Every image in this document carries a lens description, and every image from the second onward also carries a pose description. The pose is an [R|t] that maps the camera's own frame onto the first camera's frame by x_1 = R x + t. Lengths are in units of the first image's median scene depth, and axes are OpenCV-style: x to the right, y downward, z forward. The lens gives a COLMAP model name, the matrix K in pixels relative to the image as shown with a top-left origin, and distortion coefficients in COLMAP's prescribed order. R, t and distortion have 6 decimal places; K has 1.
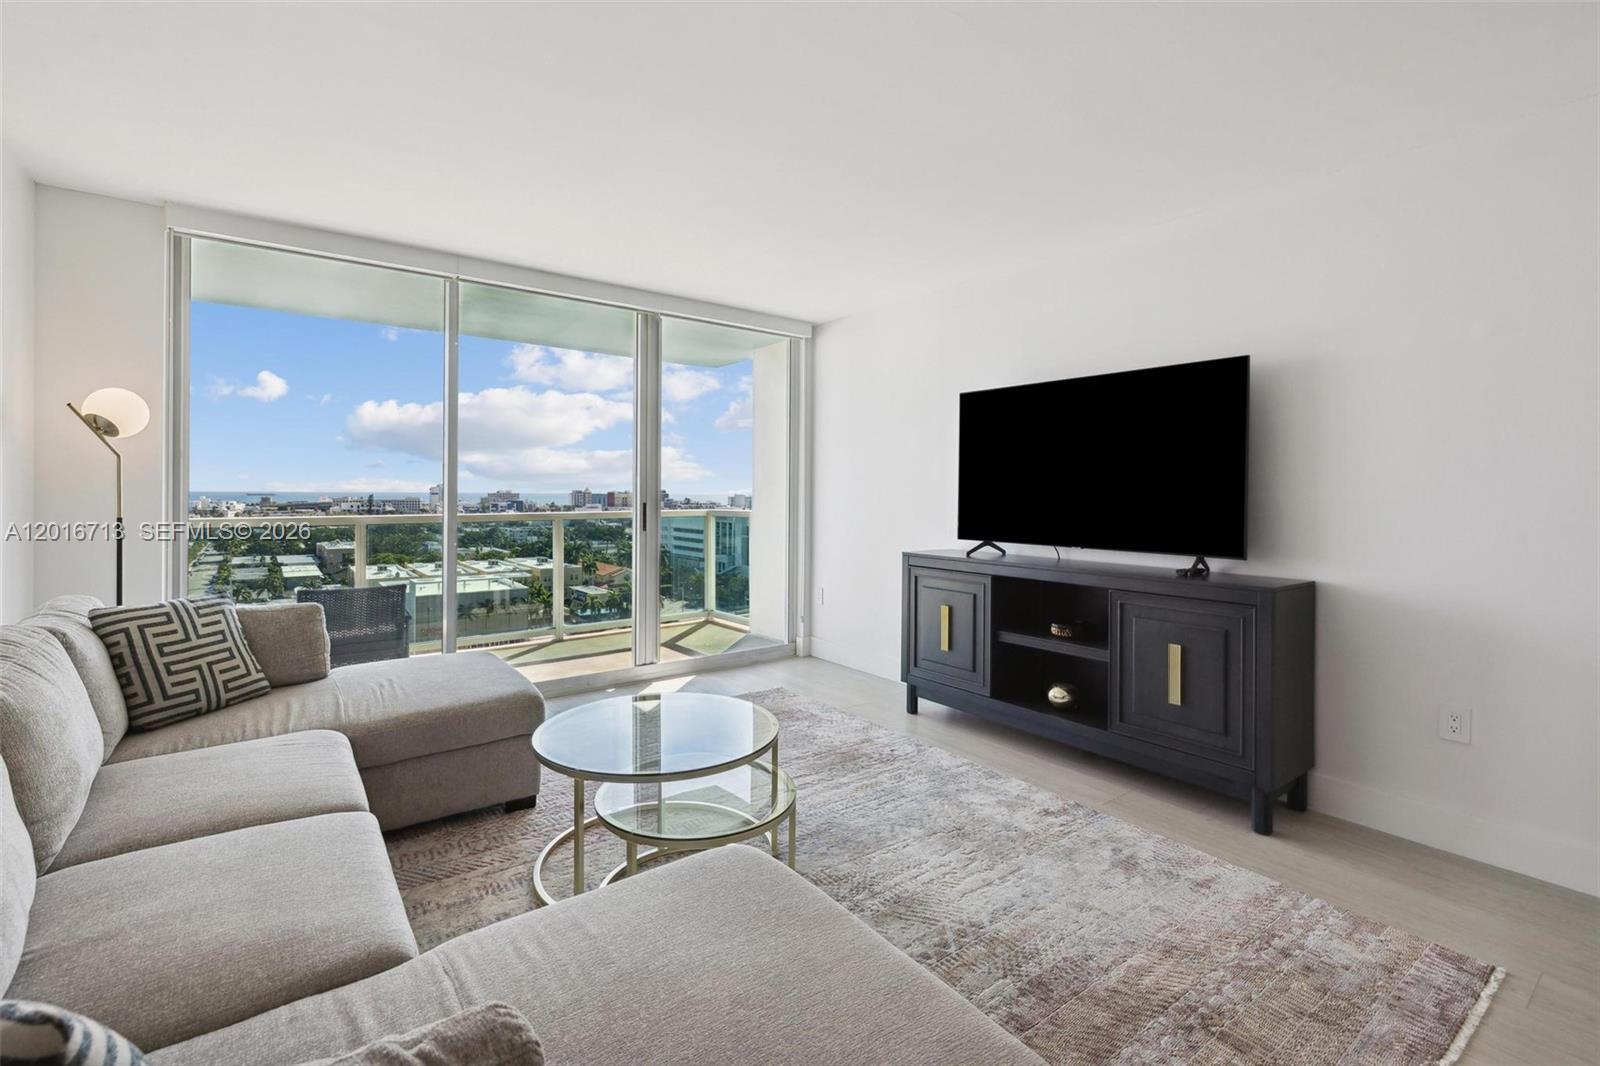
lens RADIAL K [[714.3, 0, 785.4], [0, 714.3, 490.5], [0, 0, 1]] dist [0.003305, -0.000019]
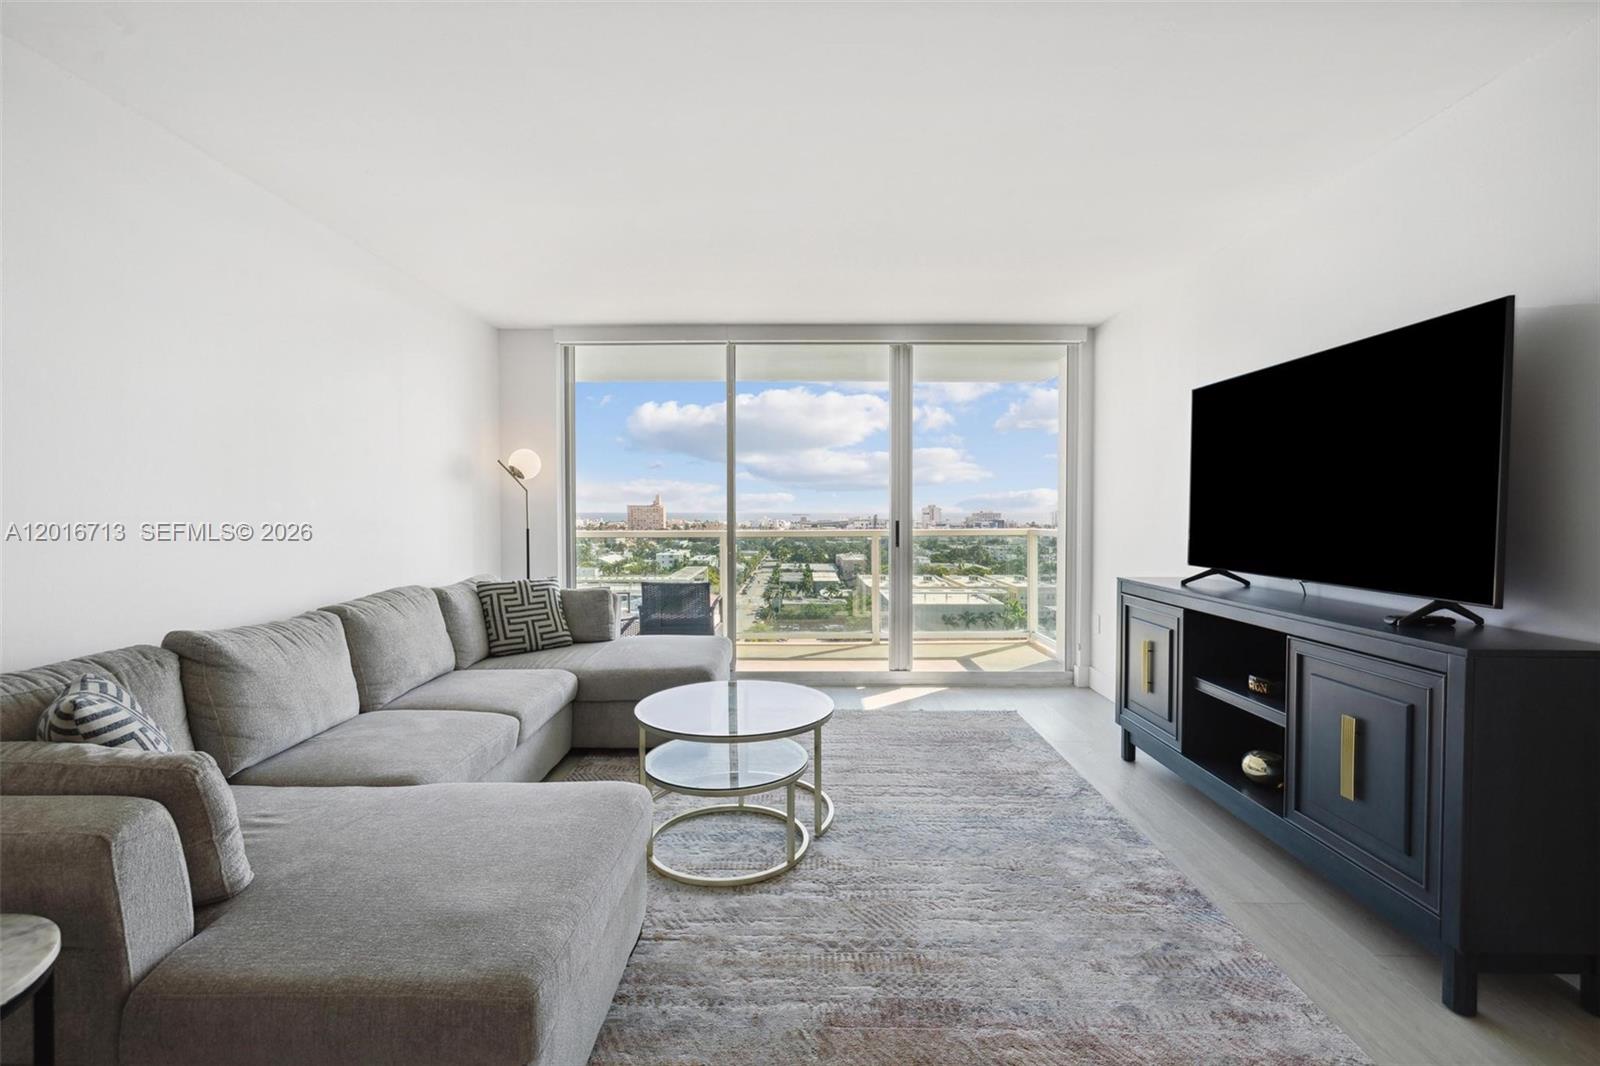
lens RADIAL K [[704.2, 0, 793.9], [0, 704.2, 525.2], [0, 0, 1]] dist [0.003783, 0.000359]
pose [[0.799534, 0.006176, -0.600589, 0.367631], [0.006746, 0.999792, 0.019261, 0.002123], [0.600583, -0.019451, 0.799326, 0.064209]]
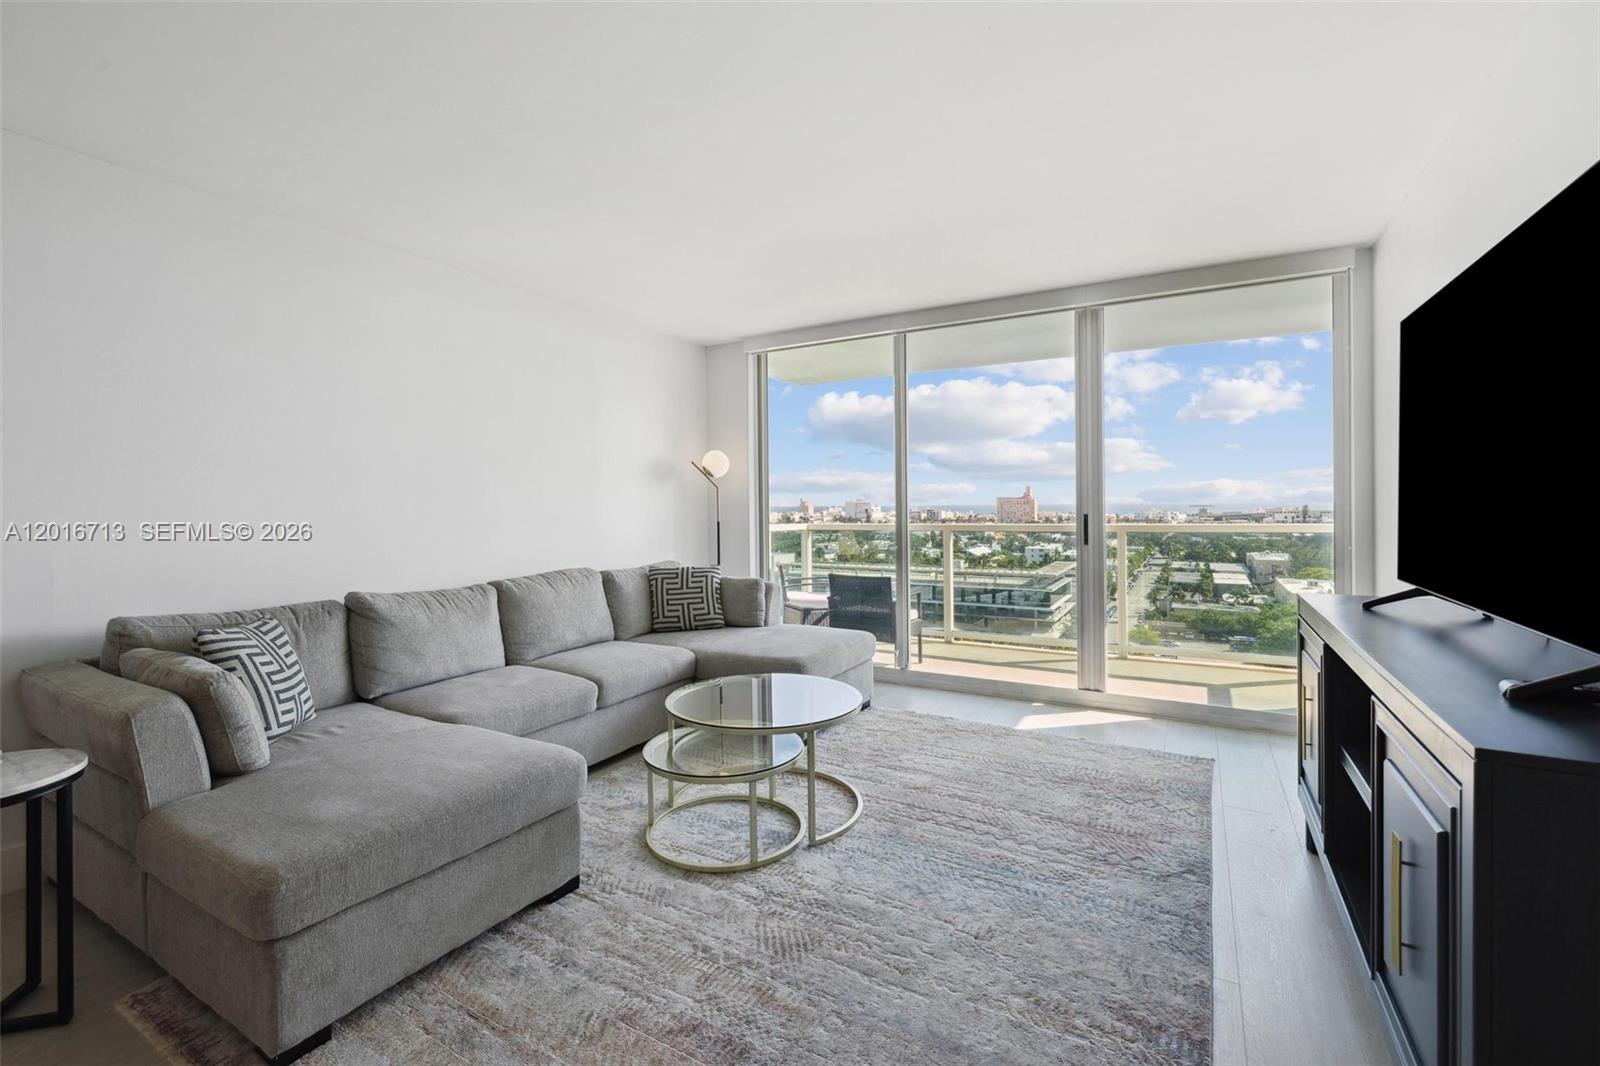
lens RADIAL K [[699.9, 0, 791.9], [0, 699.9, 508.3], [0, 0, 1]] dist [0.002568, 0.000094]
pose [[0.395837, -0.004876, -0.918308, 0.560843], [0.013565, 0.999908, 0.000538, 0.004032], [0.918221, -0.012670, 0.395867, 0.339444]]
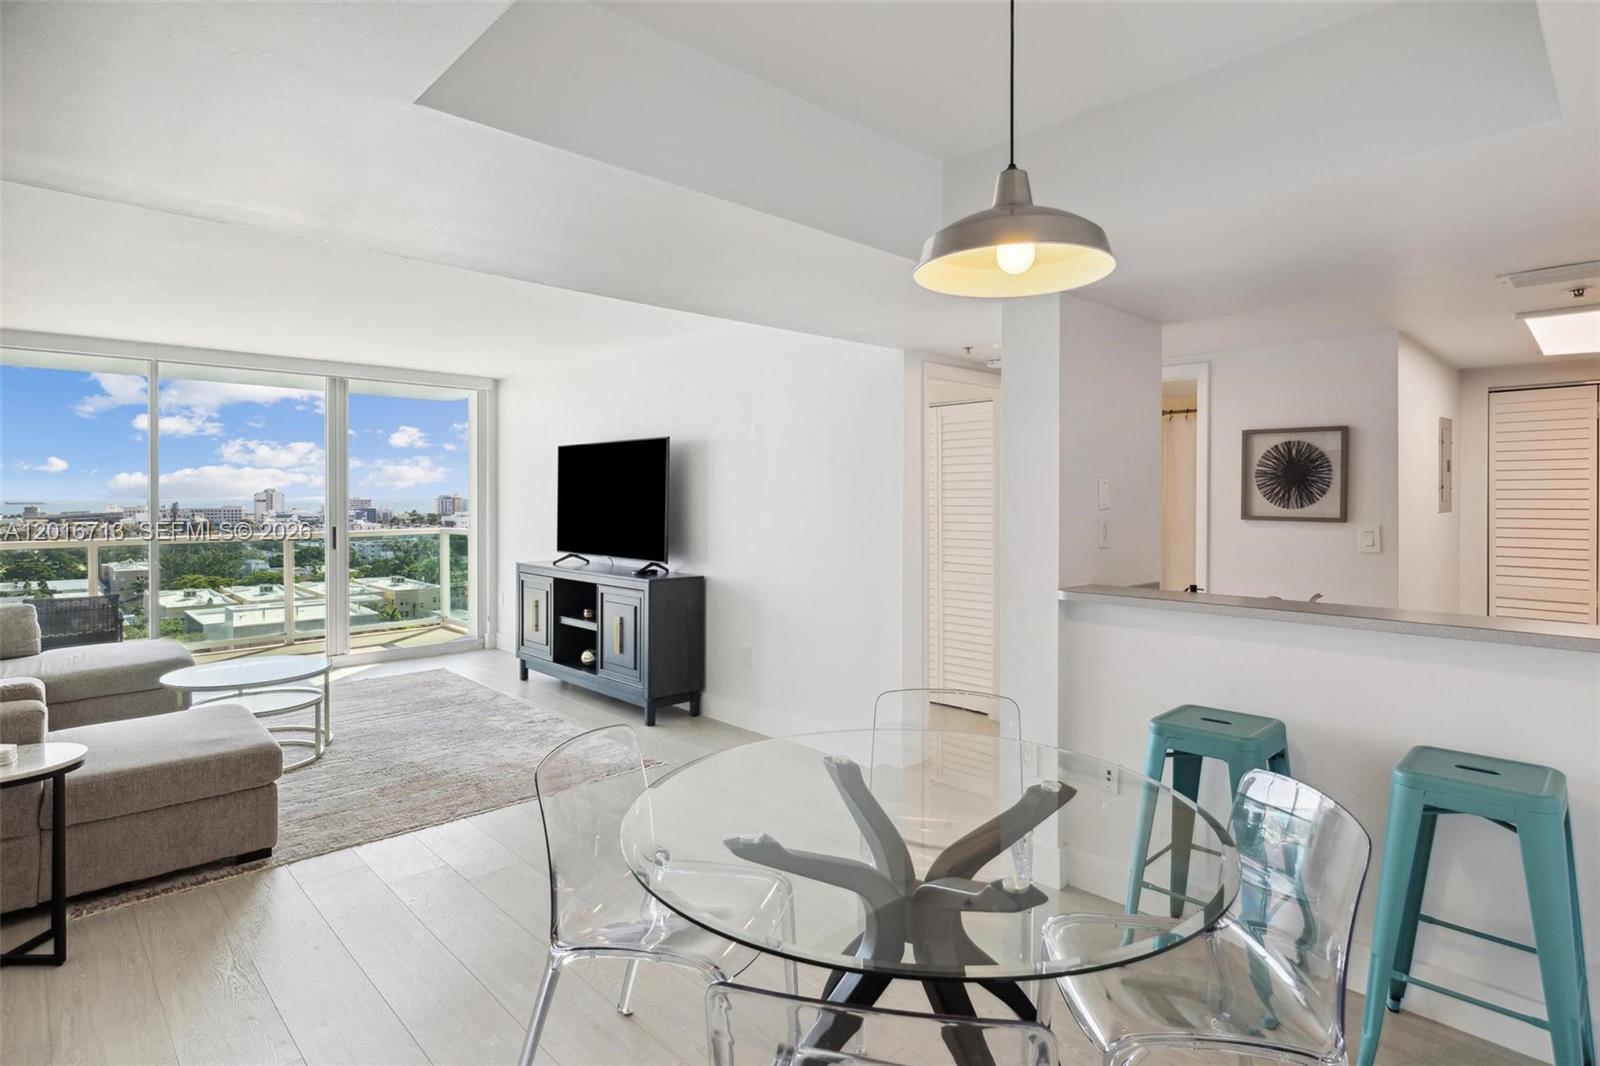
lens RADIAL K [[823.6, 0, 800.7], [0, 823.6, 498.8], [0, 0, 1]] dist [0.000151, 0.000822]
pose [[0.992437, -0.007173, 0.122542, 0.512725], [0.006393, 0.999957, 0.006760, -0.043092], [-0.122585, -0.005926, 0.992440, -0.629672]]
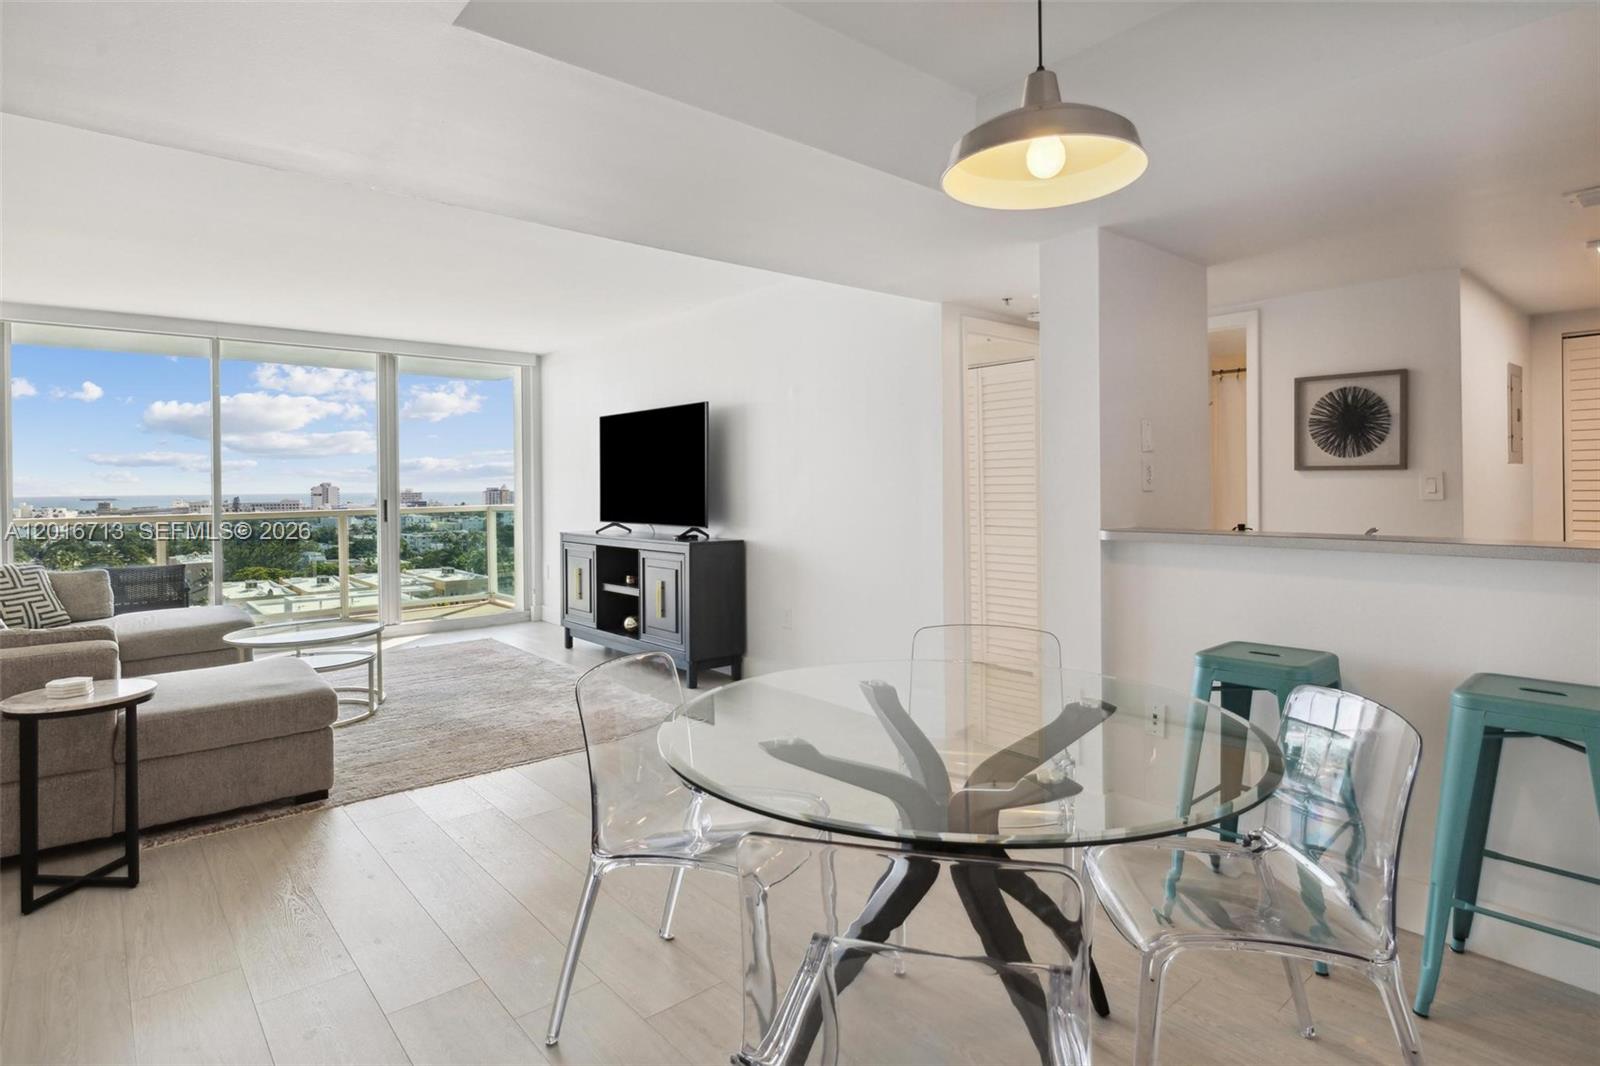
lens RADIAL K [[829.8, 0, 798.1], [0, 829.8, 485.7], [0, 0, 1]] dist [0.000051, 0.001016]
pose [[0.997527, -0.017537, 0.068061, 0.517329], [0.017333, 0.999843, 0.003599, -0.001749], [-0.068114, -0.002410, 0.997675, -0.636660]]
